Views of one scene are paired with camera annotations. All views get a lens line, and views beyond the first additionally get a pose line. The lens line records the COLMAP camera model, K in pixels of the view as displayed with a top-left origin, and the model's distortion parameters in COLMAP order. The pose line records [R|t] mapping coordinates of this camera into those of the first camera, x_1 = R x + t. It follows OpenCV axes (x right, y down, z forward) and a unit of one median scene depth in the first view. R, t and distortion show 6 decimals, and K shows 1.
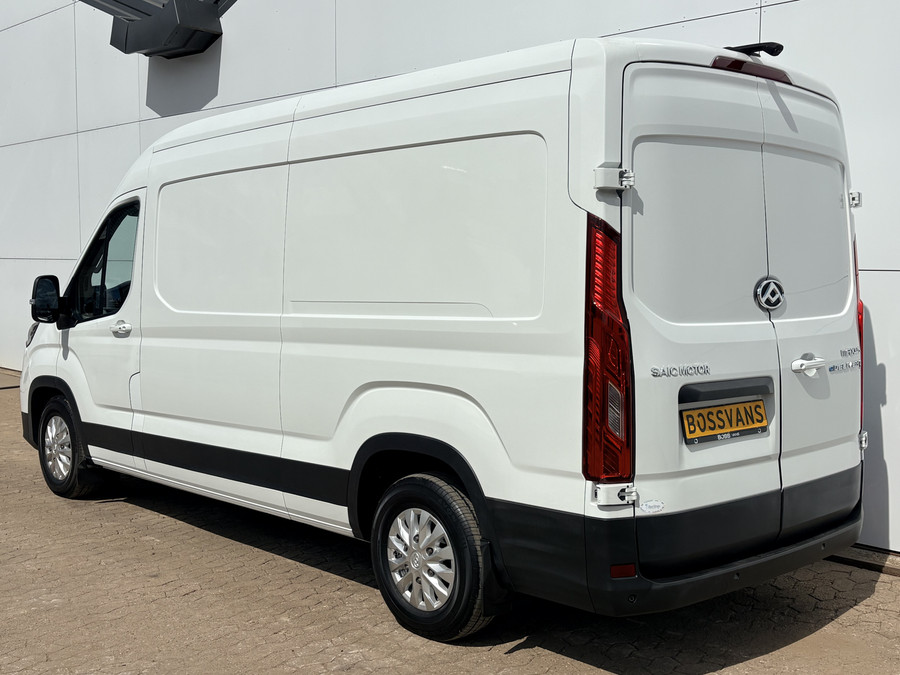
lens RADIAL K [[1127.7, 0, 450.0], [0, 1127.7, 337.5], [0, 0, 1]] dist [0.001298, 0.001605]
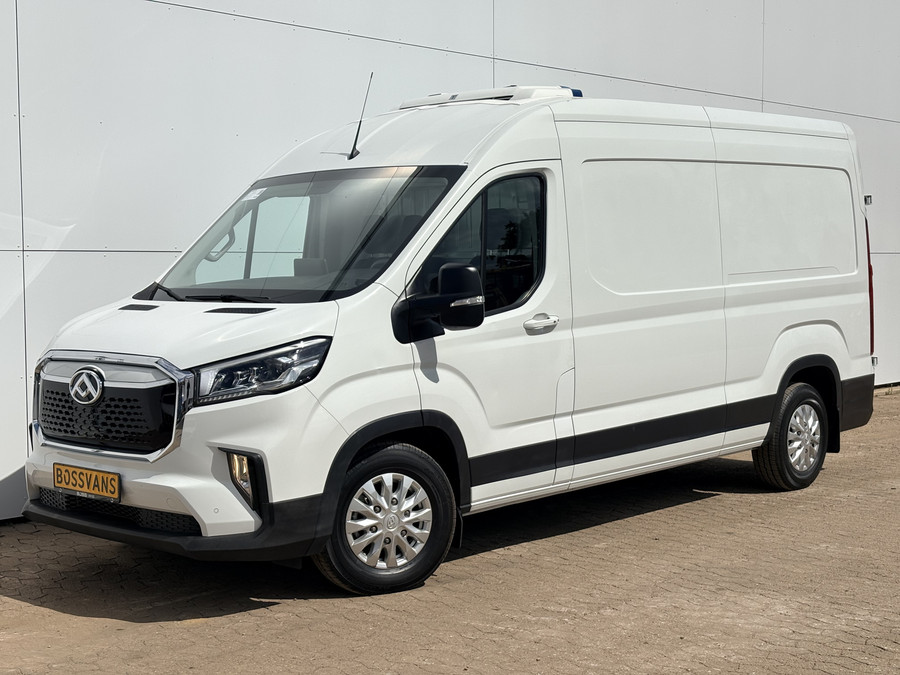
lens RADIAL K [[1363.4, 0, 450.0], [0, 1363.4, 337.5], [0, 0, 1]] dist [-0.013602, -0.025952]
pose [[-0.077639, -0.065494, 0.994828, -1.346362], [0.073068, 0.994783, 0.071193, -0.077358], [-0.994300, 0.078218, -0.072448, 1.188701]]
